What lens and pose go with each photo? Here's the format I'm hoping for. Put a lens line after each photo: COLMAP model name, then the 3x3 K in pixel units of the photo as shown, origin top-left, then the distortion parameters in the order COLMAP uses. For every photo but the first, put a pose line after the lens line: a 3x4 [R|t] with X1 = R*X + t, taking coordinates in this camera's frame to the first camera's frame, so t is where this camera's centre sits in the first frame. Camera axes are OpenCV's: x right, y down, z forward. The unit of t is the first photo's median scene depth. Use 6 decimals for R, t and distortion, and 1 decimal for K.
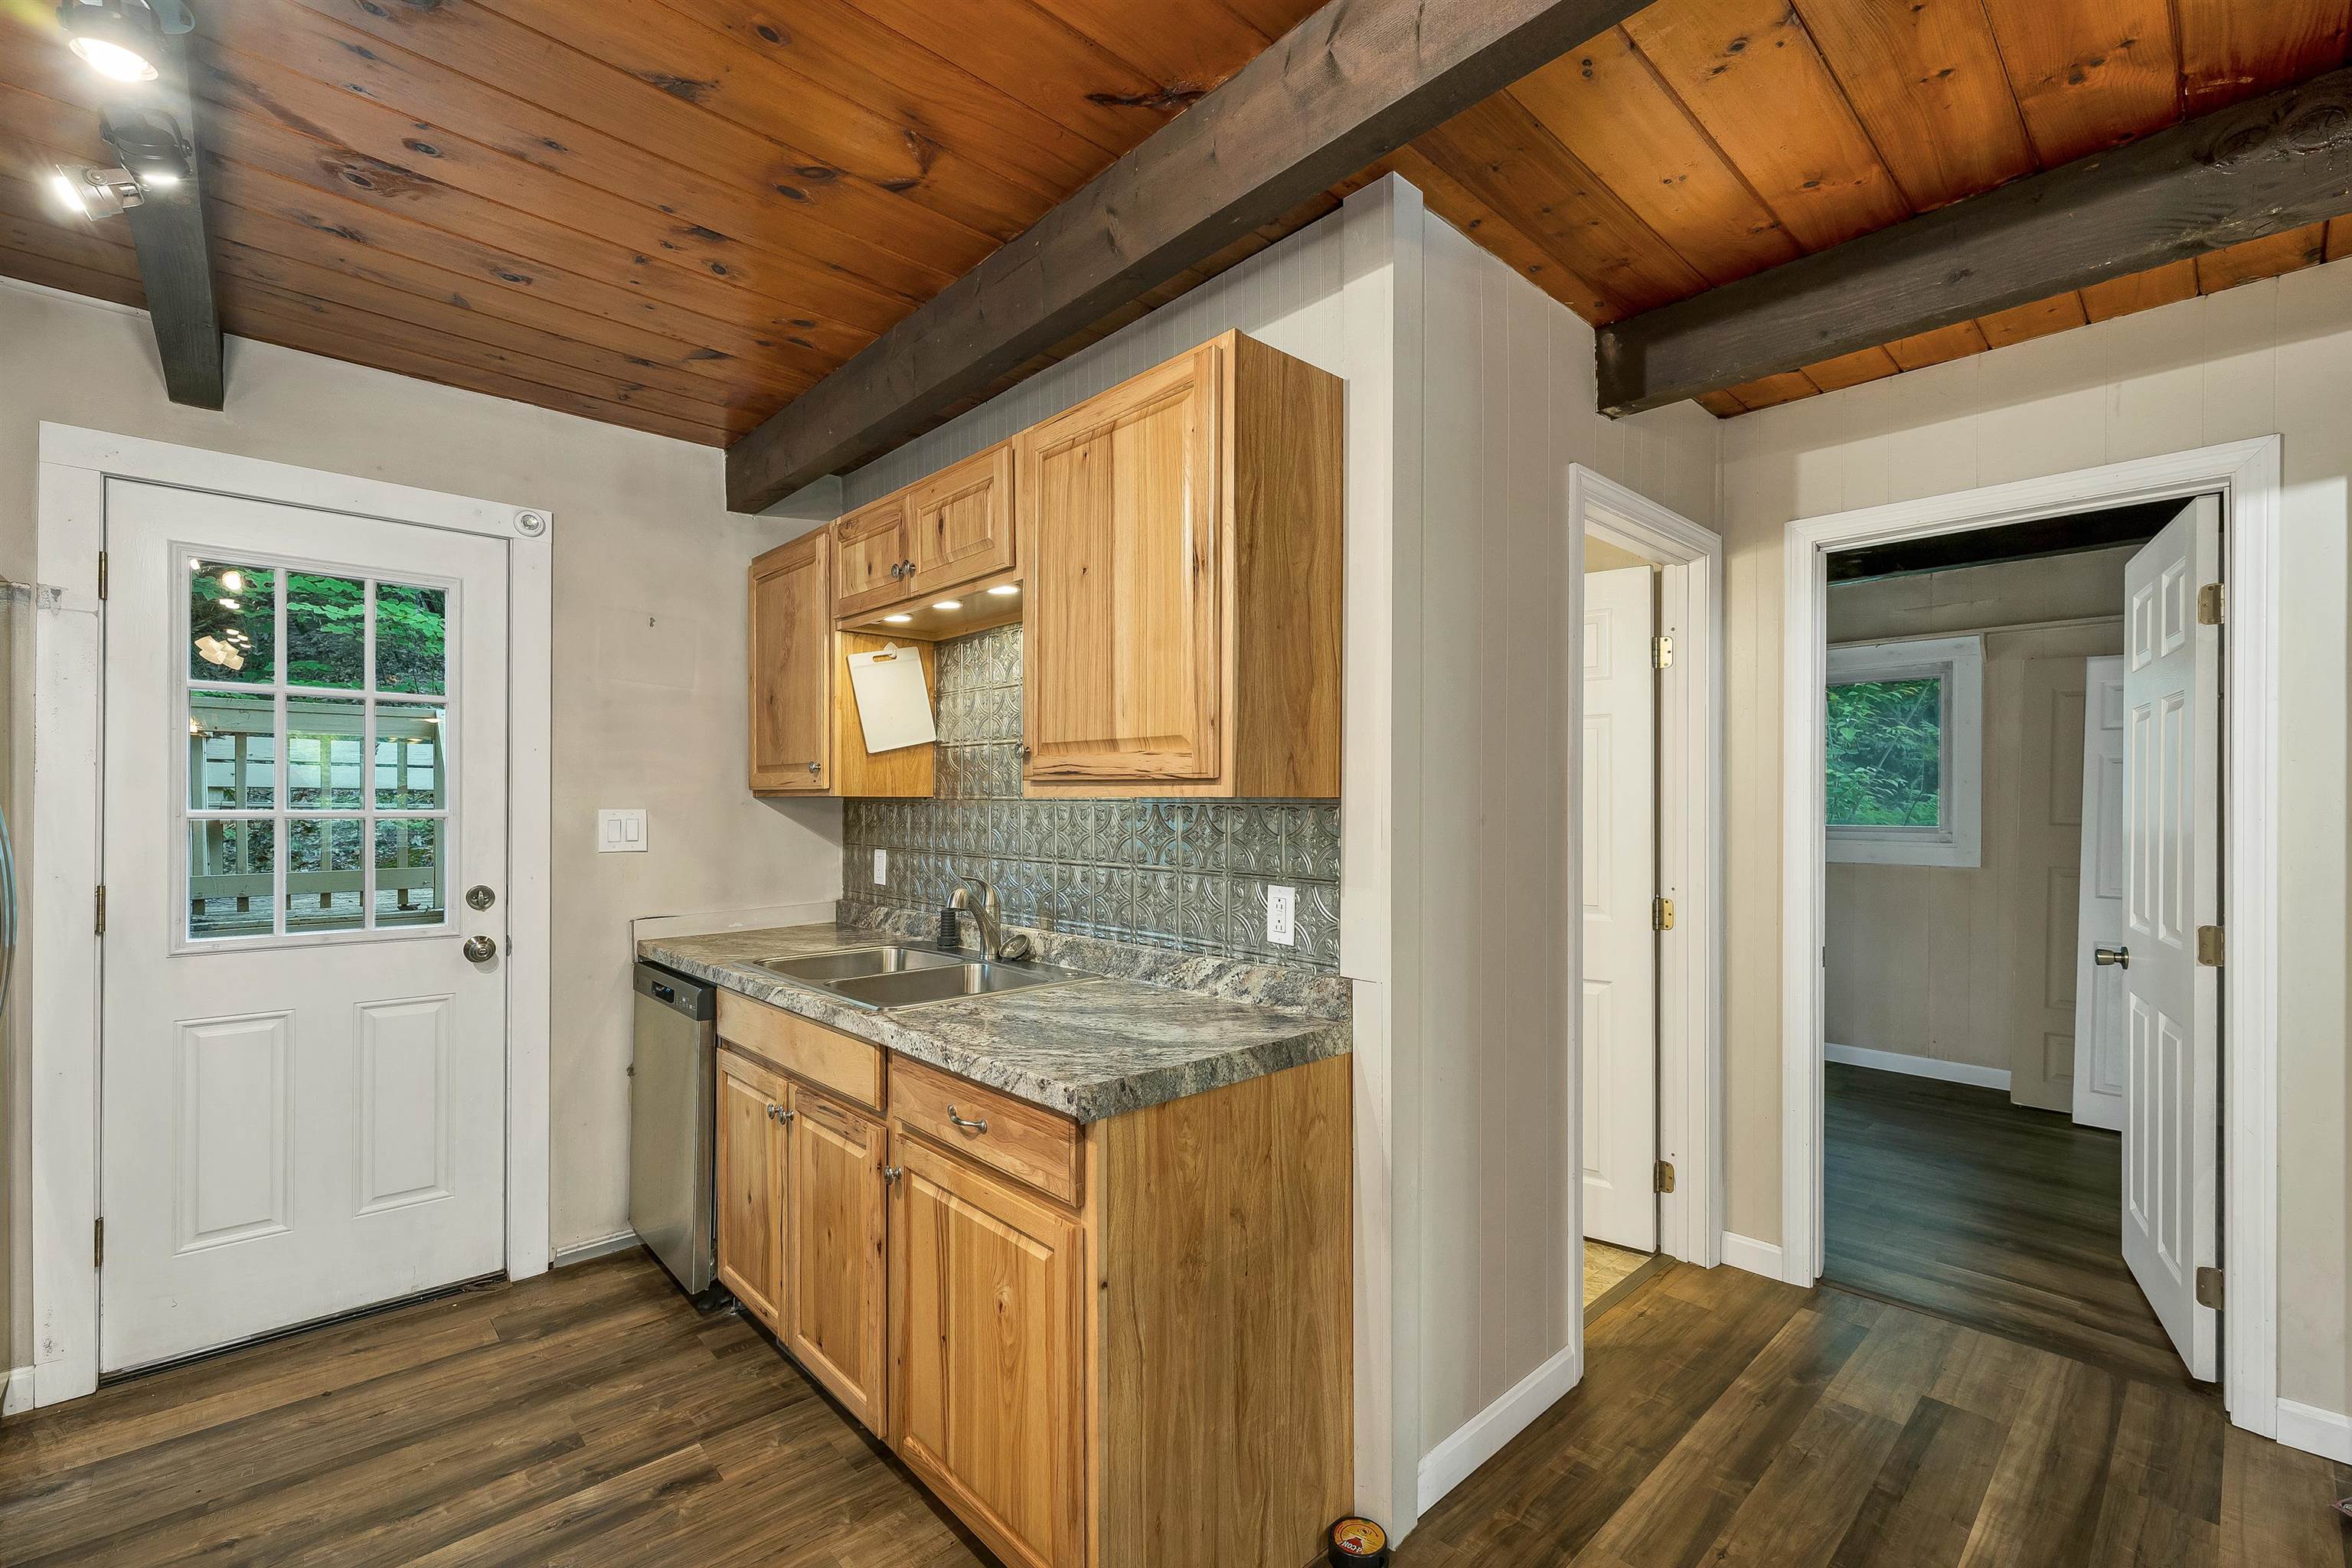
lens RADIAL K [[992.9, 0, 1178.7], [0, 992.9, 807.2], [0, 0, 1]] dist [0.001968, 0.000371]
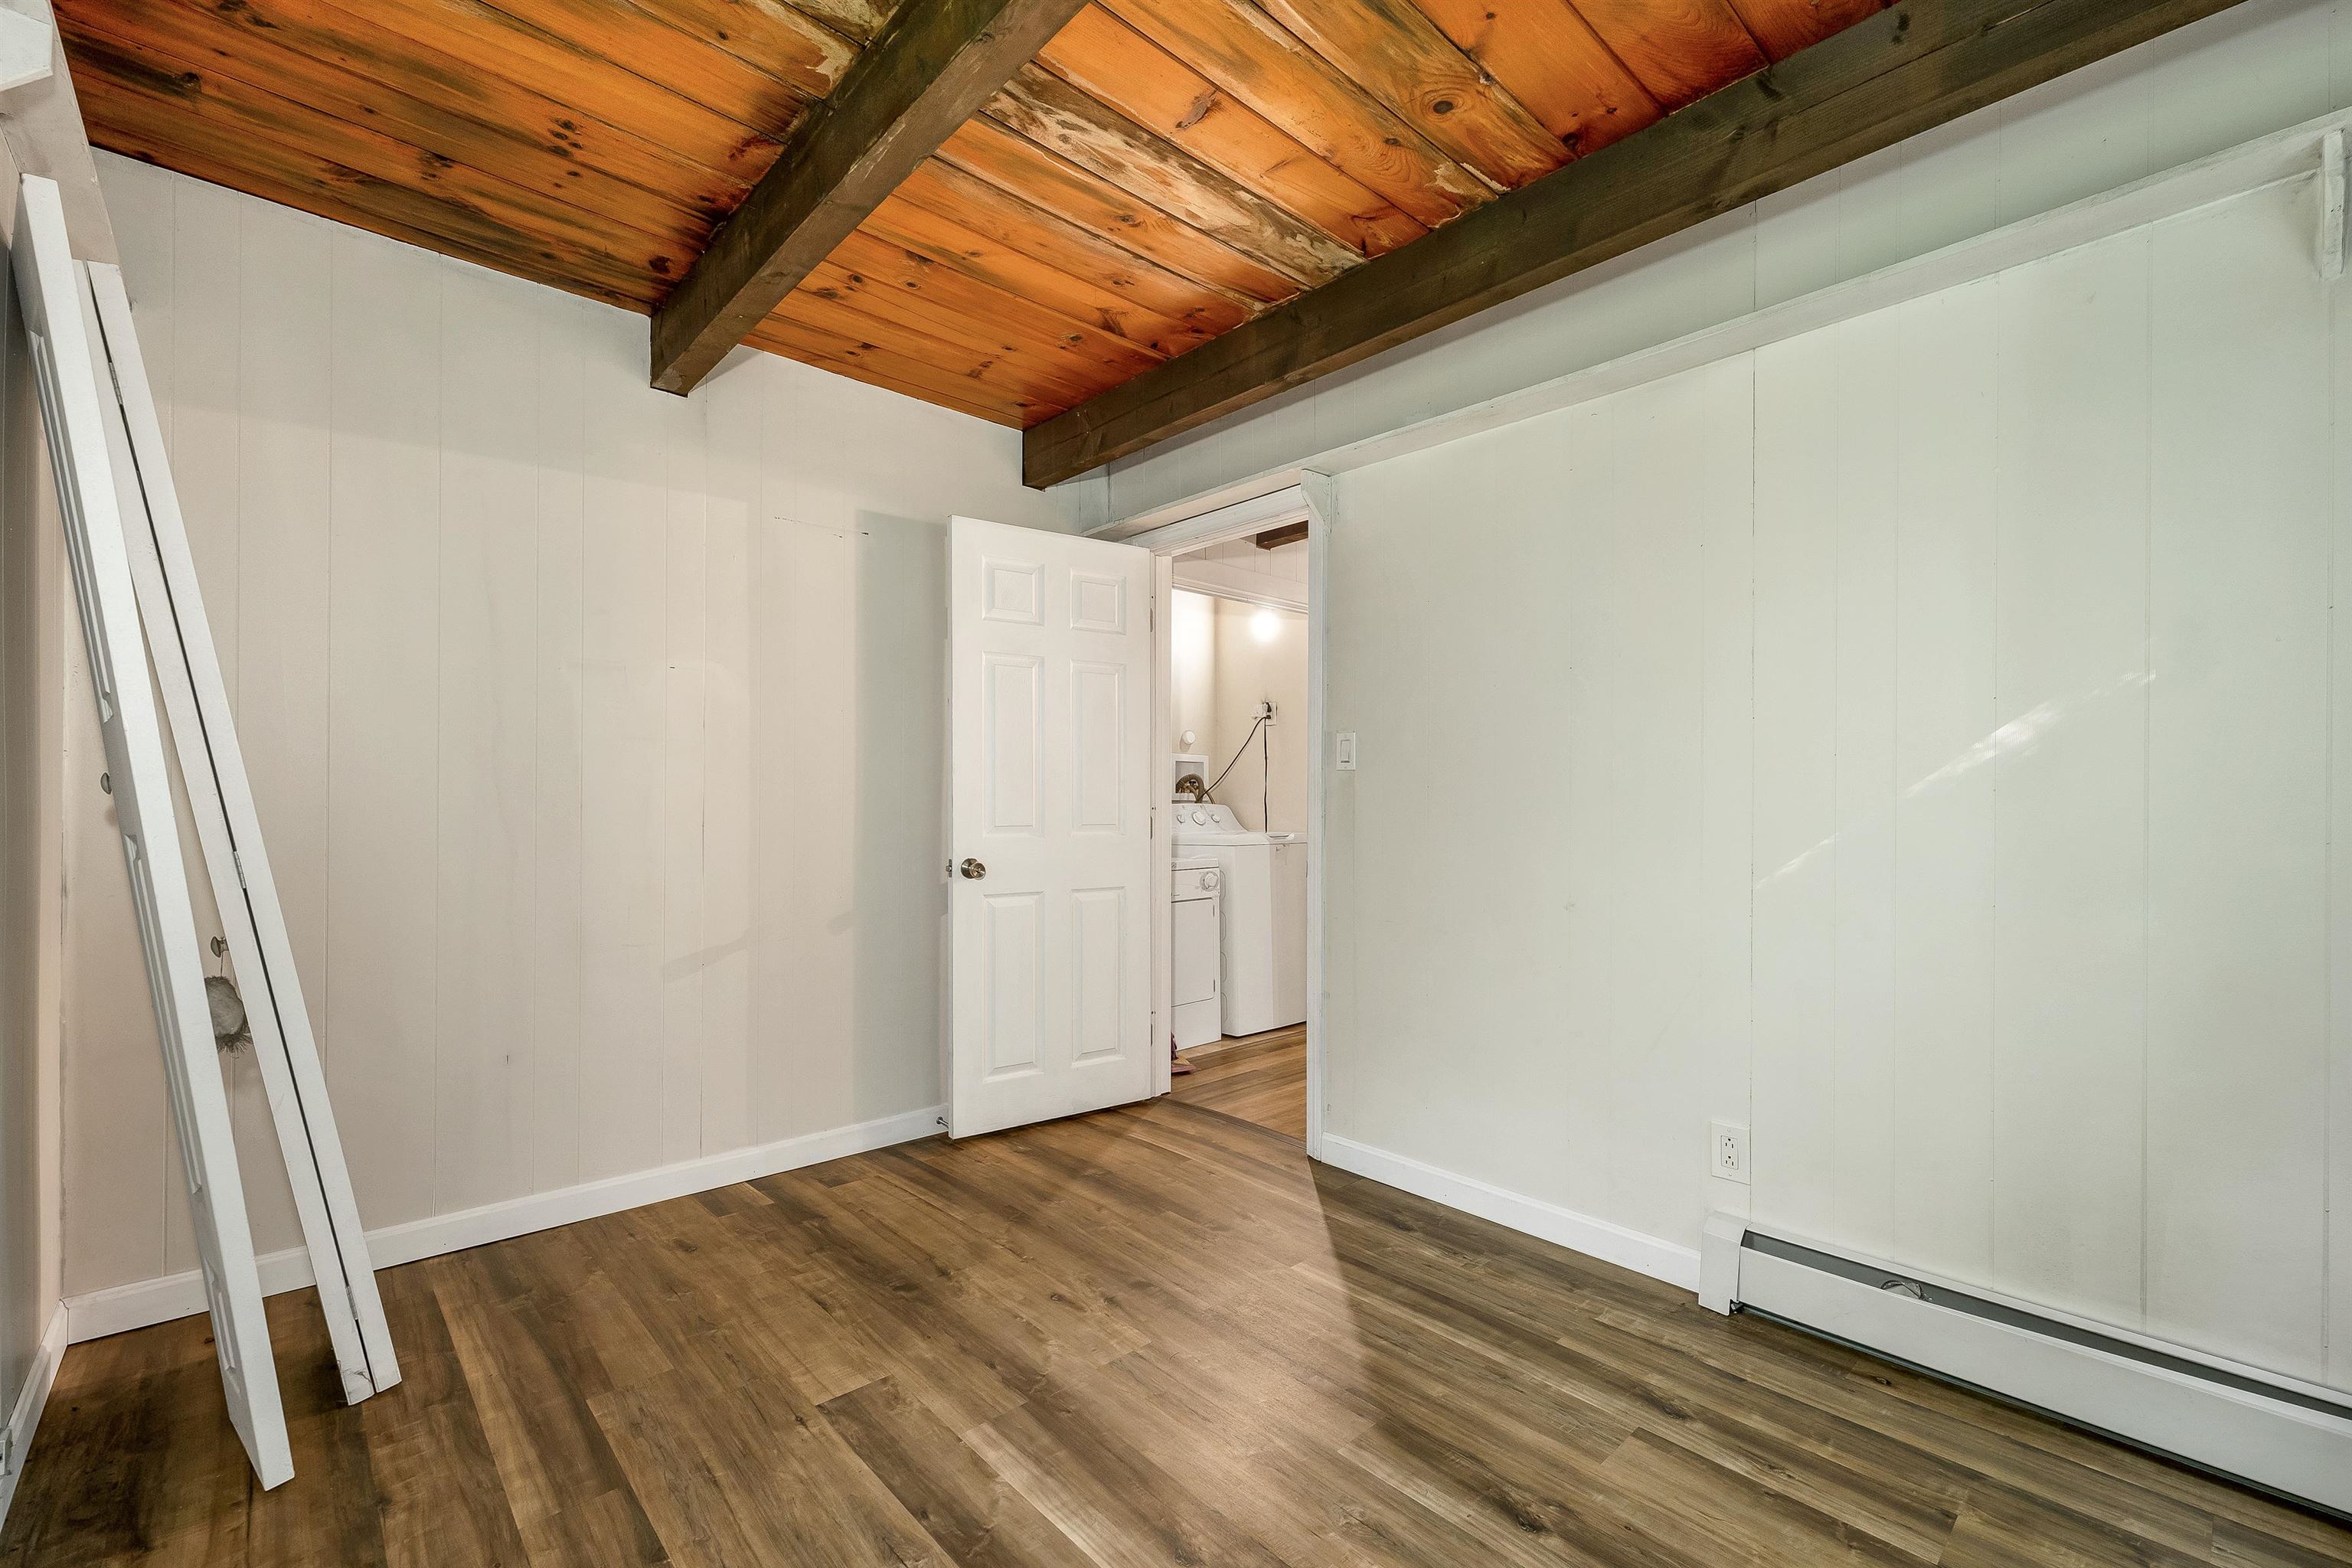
lens RADIAL K [[997.0, 0, 1175.2], [0, 997.0, 796.9], [0, 0, 1]] dist [0.000280, -0.000153]
pose [[-0.999952, -0.008213, 0.005407, 0.985992], [-0.008210, 0.999966, 0.000527, 0.087863], [-0.005411, 0.000483, -0.999985, 2.621580]]
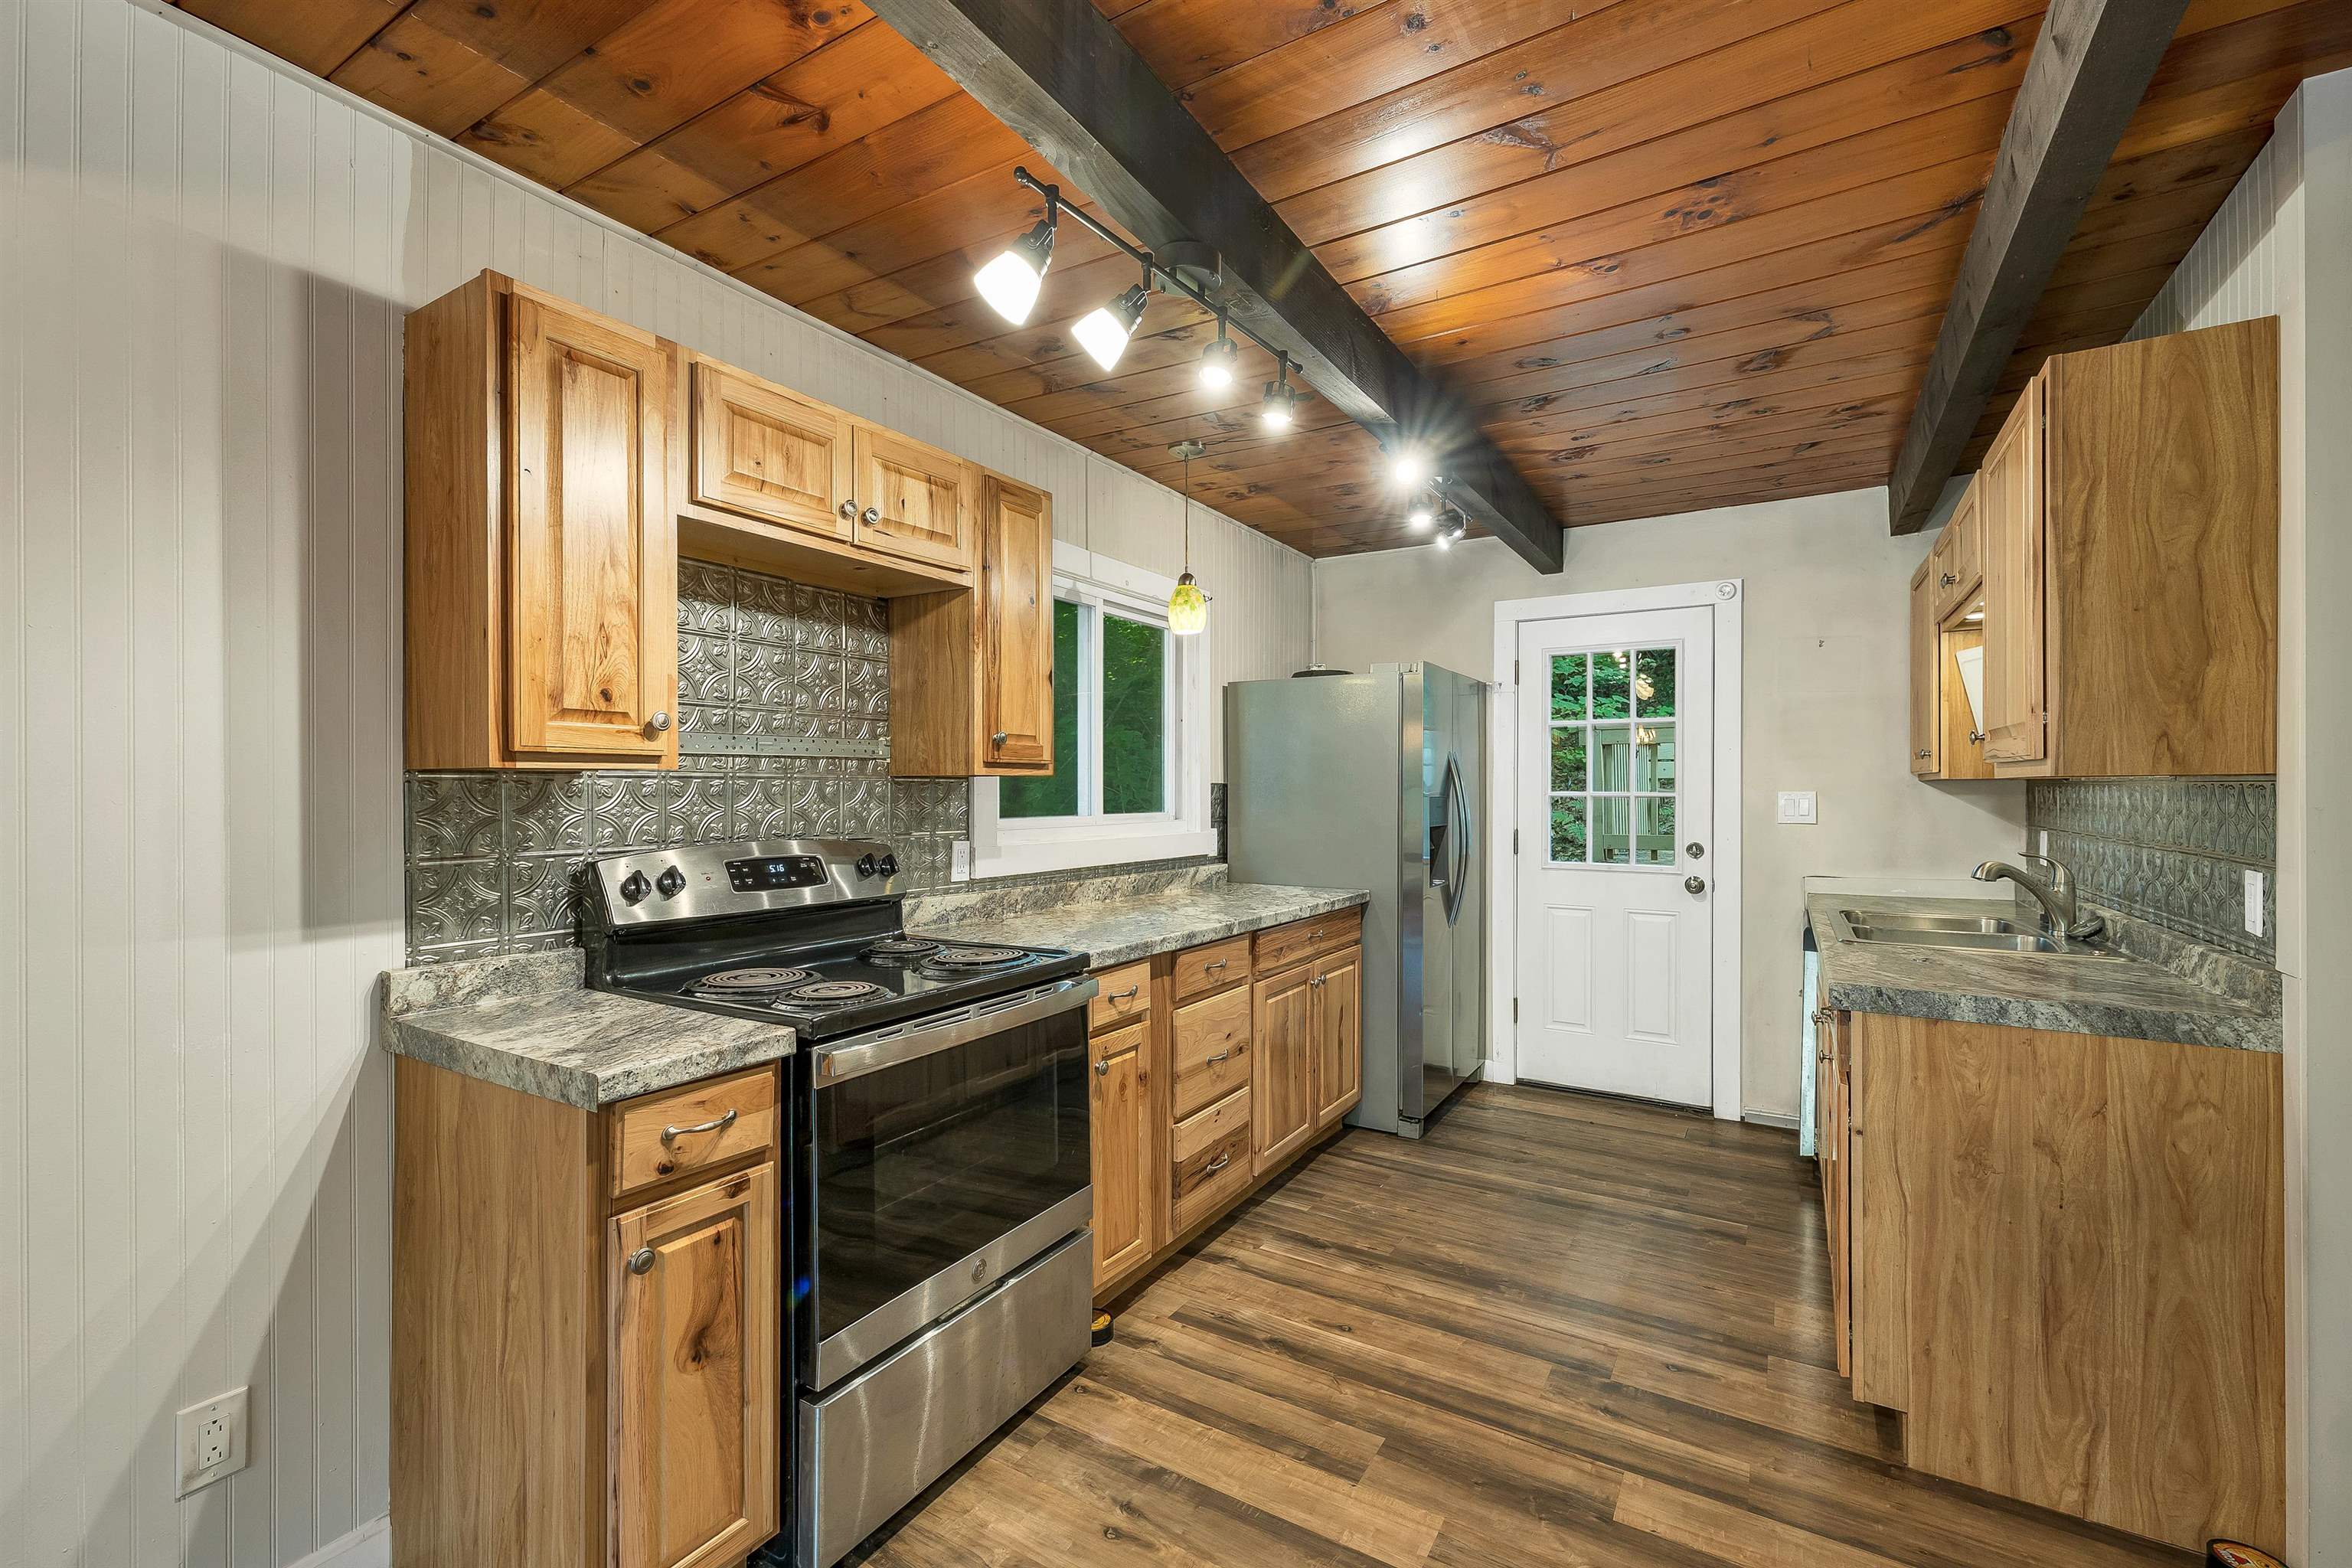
lens RADIAL K [[988.0, 0, 1174.3], [0, 988.0, 786.5], [0, 0, 1]] dist [0.000616, -0.000013]
pose [[0.268028, -0.005797, -0.963394, 0.618711], [-0.000580, 0.999981, -0.006178, 0.006411], [0.963411, 0.002215, 0.268019, -0.176627]]
